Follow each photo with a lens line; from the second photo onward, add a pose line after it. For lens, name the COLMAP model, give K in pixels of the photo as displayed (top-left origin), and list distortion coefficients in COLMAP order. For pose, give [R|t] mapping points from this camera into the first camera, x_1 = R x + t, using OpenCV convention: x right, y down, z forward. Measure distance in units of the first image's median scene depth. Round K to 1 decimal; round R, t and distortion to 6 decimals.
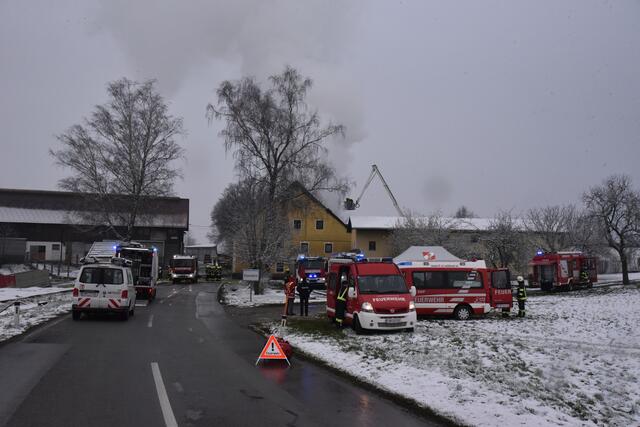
lens RADIAL K [[655.0, 0, 320.0], [0, 655.0, 213.5], [0, 0, 1]] dist [0.075557, 0.010424]
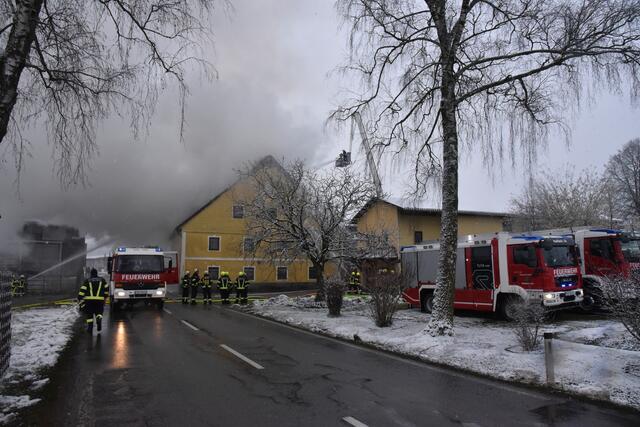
lens RADIAL K [[438.4, 0, 320.0], [0, 438.4, 213.5], [0, 0, 1]] dist [-0.081201, 0.000316]
pose [[0.941907, 0.020953, 0.335218, -0.192725], [-0.002131, 0.998405, -0.056417, 0.057323], [-0.335866, 0.052425, 0.940450, 0.684481]]
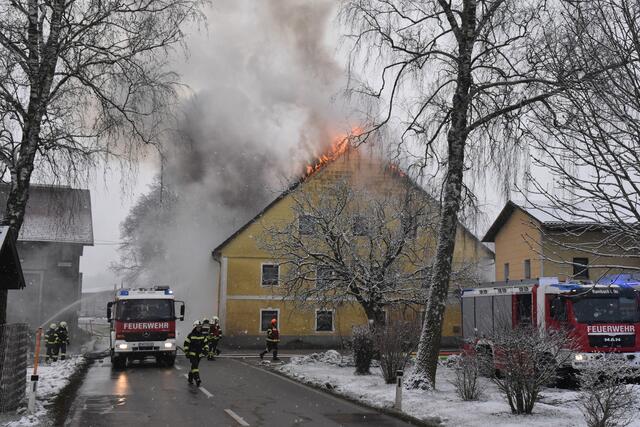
lens RADIAL K [[925.0, 0, 320.0], [0, 925.0, 213.5], [0, 0, 1]] dist [0.276328, 0.020774]
pose [[0.995758, -0.000900, 0.092003, -0.160078], [0.004194, 0.999356, -0.035623, 0.040496], [-0.091912, 0.035858, 0.995121, 0.471309]]
